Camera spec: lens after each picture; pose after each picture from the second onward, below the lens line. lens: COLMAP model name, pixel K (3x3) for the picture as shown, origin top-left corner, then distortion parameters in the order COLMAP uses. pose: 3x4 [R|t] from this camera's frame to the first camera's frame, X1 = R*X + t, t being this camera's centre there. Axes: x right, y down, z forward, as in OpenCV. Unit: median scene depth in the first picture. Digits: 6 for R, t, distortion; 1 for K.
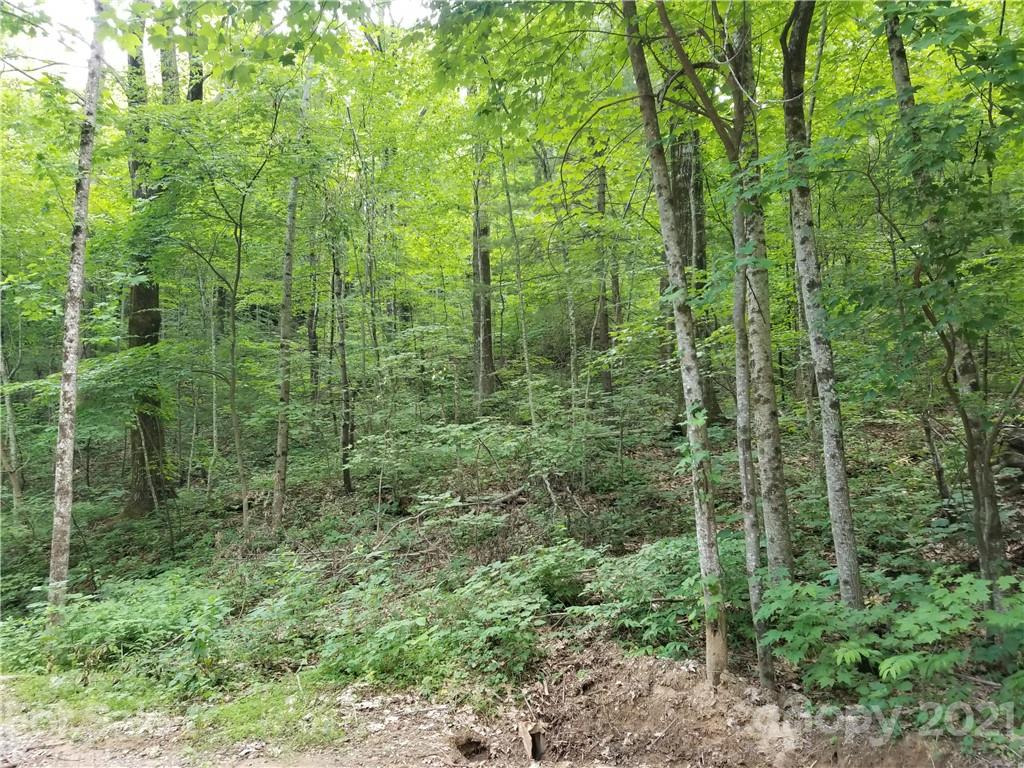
lens RADIAL K [[813.7, 0, 520.5], [0, 813.7, 376.3], [0, 0, 1]] dist [0.077325, -0.129778]
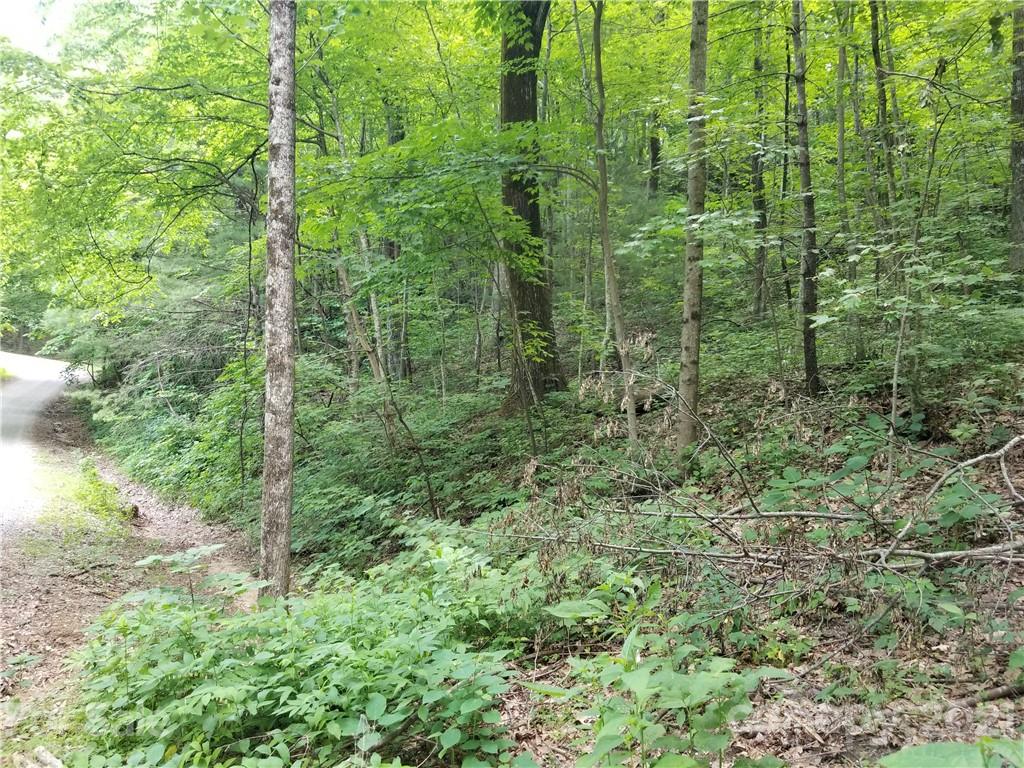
lens RADIAL K [[813.7, 0, 522.9], [0, 813.7, 374.2], [0, 0, 1]] dist [0.077325, -0.129778]
pose [[0.859859, 0.020994, -0.510101, -0.137091], [0.037229, 0.993916, 0.103661, 0.092128], [0.509173, -0.108125, 0.853845, 0.598213]]
